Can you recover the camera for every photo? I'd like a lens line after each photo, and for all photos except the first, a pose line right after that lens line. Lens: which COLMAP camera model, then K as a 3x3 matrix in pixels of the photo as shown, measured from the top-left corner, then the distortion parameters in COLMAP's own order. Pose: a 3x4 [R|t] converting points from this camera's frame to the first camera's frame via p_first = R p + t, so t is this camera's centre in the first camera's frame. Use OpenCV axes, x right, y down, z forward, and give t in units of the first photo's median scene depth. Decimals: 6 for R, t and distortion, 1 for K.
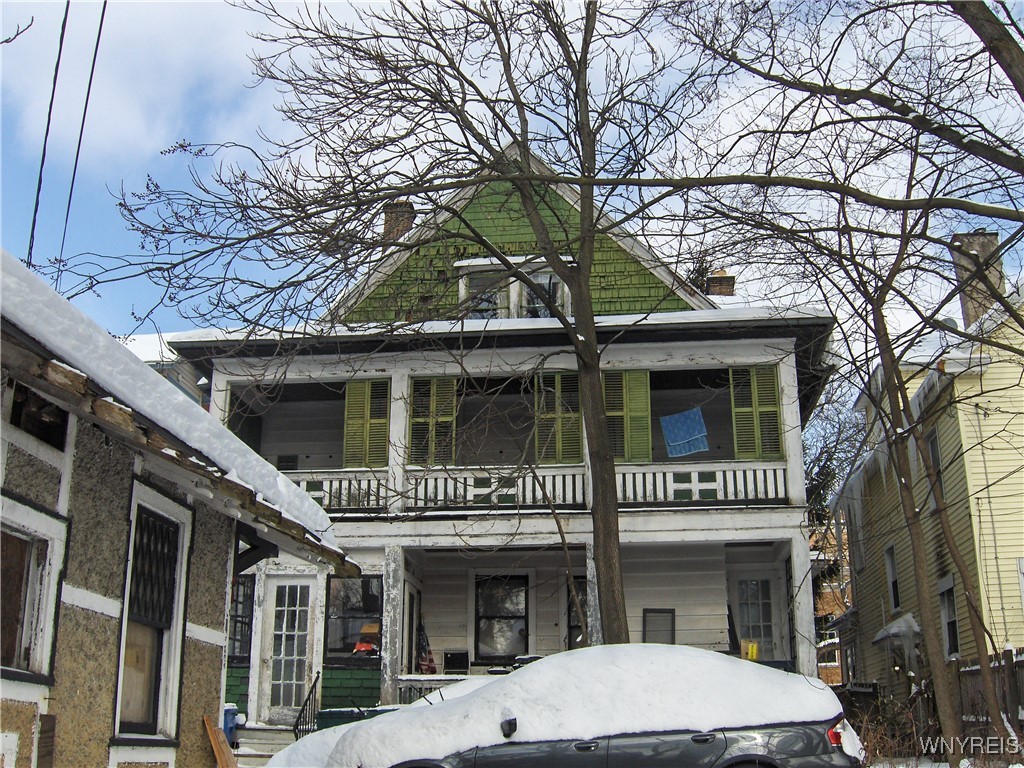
lens RADIAL K [[1066.9, 0, 512.0], [0, 1066.9, 384.0], [0, 0, 1]] dist [-0.226067, 0.128205]
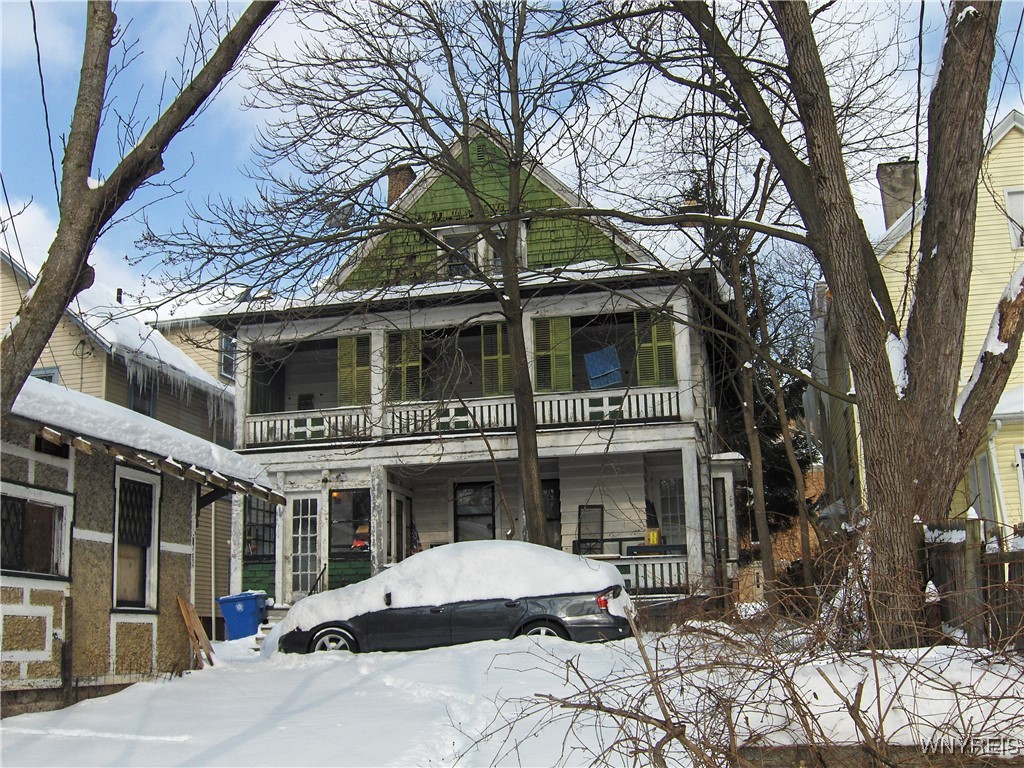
lens RADIAL K [[1066.9, 0, 512.0], [0, 1066.9, 384.0], [0, 0, 1]] dist [-0.226067, 0.128205]
pose [[0.992653, -0.052846, -0.108847, 0.203810], [0.064561, 0.992152, 0.107079, -0.076712], [0.102334, -0.113319, 0.988274, -0.265586]]
